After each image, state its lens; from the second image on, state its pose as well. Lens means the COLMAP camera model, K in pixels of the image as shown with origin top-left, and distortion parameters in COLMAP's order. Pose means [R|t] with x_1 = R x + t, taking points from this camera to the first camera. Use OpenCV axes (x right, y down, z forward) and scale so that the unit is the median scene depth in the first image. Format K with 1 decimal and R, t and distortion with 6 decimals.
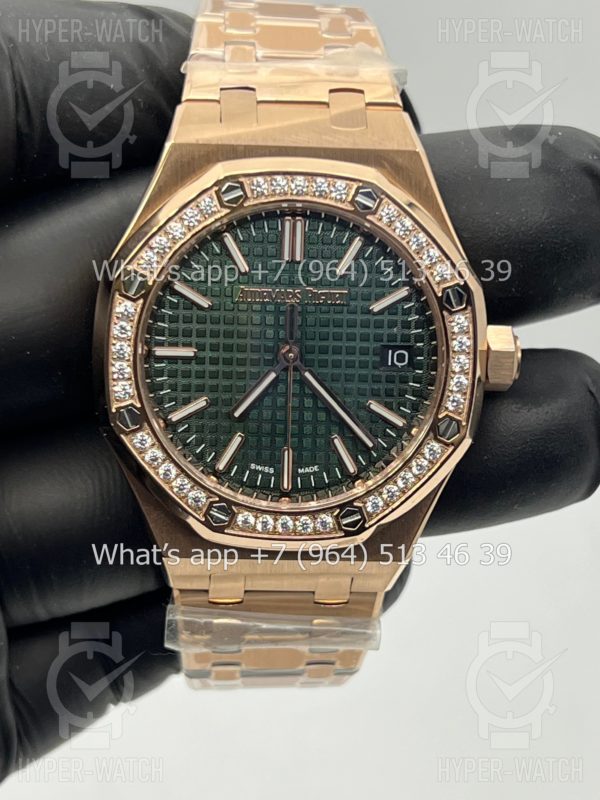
lens RADIAL K [[1941.9, 0, 297.5], [0, 1941.9, 403.9], [0, 0, 1]] dist [0.109492, 0.000000]
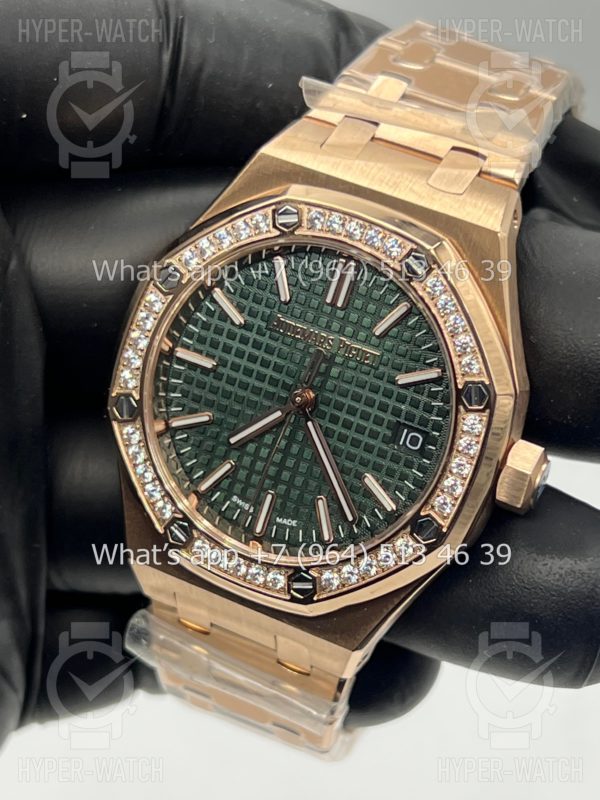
lens RADIAL K [[1941.9, 0, 301.5], [0, 1941.9, 397.2], [0, 0, 1]] dist [0.109492, 0.000000]
pose [[0.881402, 0.311441, -0.355155, 0.330891], [-0.320084, 0.946712, 0.035822, -0.059874], [0.347386, 0.082106, 0.934121, 0.118932]]
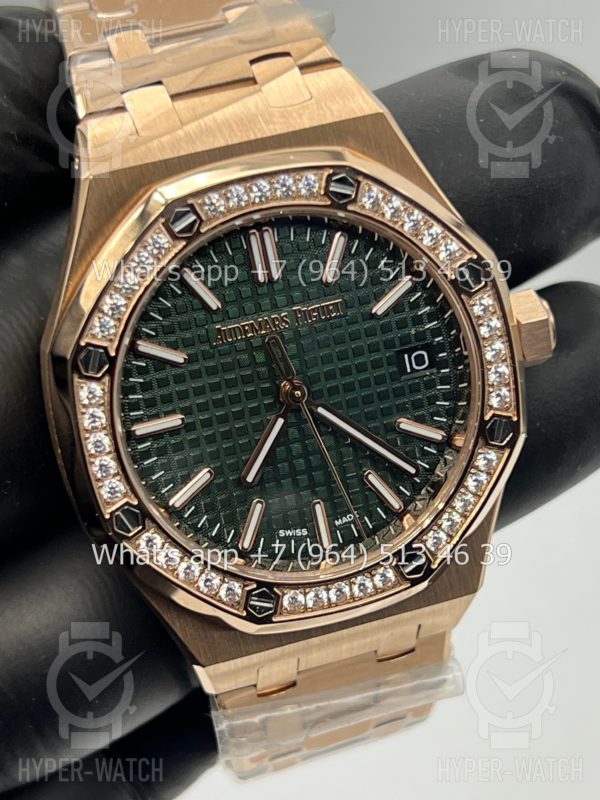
lens RADIAL K [[1941.9, 0, 304.8], [0, 1941.9, 401.7], [0, 0, 1]] dist [0.109492, 0.000000]
pose [[0.959131, -0.255074, 0.122493, -0.101231], [0.246067, 0.965605, 0.084013, -0.089300], [-0.139709, -0.050438, 0.988907, 0.187434]]
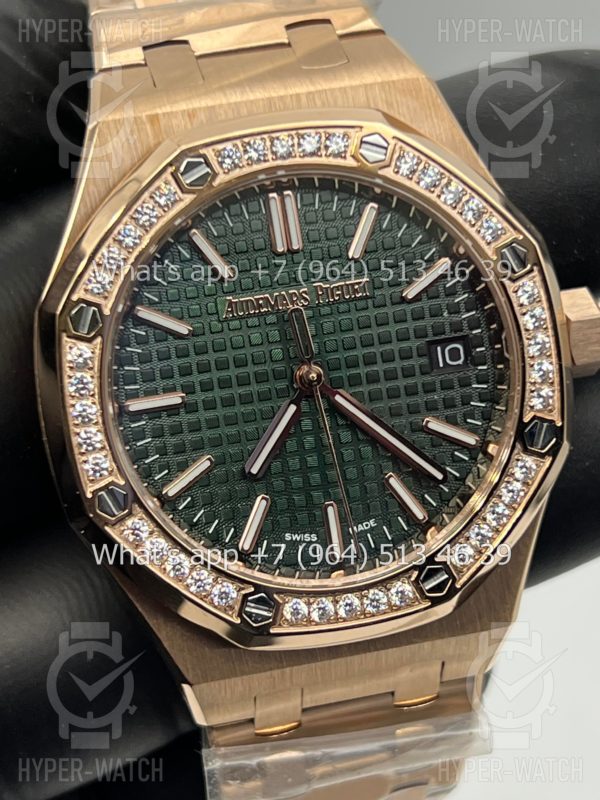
lens RADIAL K [[1941.9, 0, 296.3], [0, 1941.9, 397.6], [0, 0, 1]] dist [0.109492, 0.000000]
pose [[0.978211, -0.188328, 0.087385, -0.074566], [0.193687, 0.979379, -0.057467, 0.023636], [-0.074760, 0.073140, 0.994516, 0.271291]]
